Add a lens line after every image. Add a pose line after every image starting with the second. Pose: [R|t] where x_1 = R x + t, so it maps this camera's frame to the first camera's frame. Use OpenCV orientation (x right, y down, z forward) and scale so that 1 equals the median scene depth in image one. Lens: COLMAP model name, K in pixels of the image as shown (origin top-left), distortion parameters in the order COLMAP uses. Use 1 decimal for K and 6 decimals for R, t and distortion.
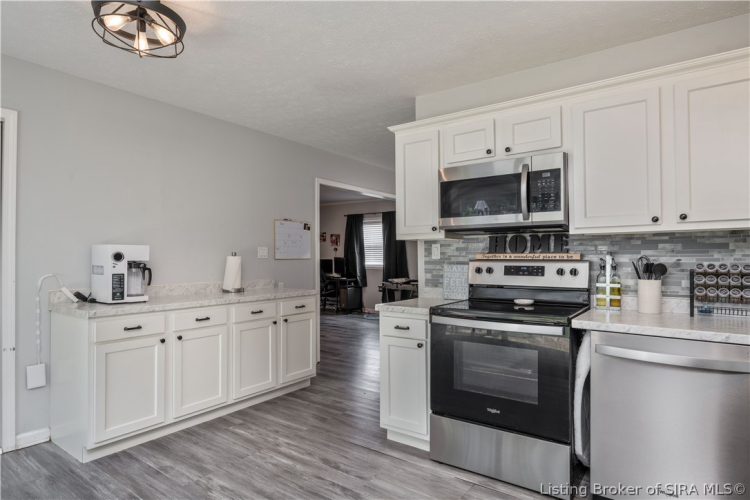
lens RADIAL K [[411.6, 0, 373.7], [0, 411.6, 255.6], [0, 0, 1]] dist [0.002717, 0.001778]
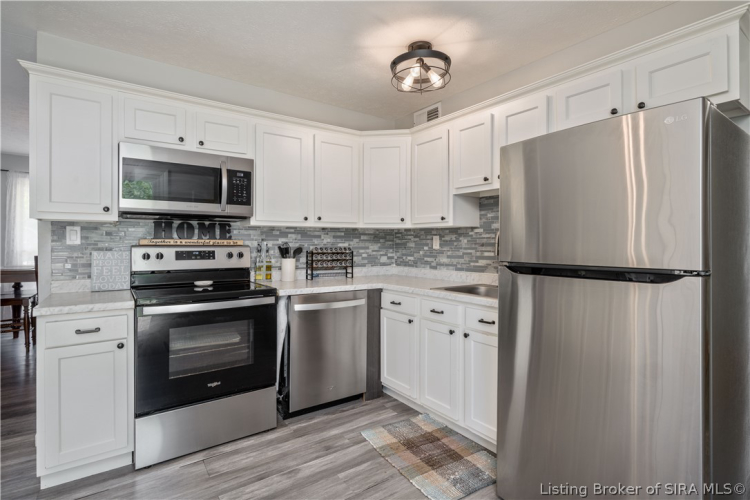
lens RADIAL K [[368.7, 0, 373.6], [0, 368.7, 243.2], [0, 0, 1]] dist [-0.003647, -0.000456]
pose [[0.331434, 0.002574, 0.943475, -0.412315], [-0.007473, 0.999972, -0.000102, 0.001394], [-0.943449, -0.007017, 0.331444, 0.240932]]
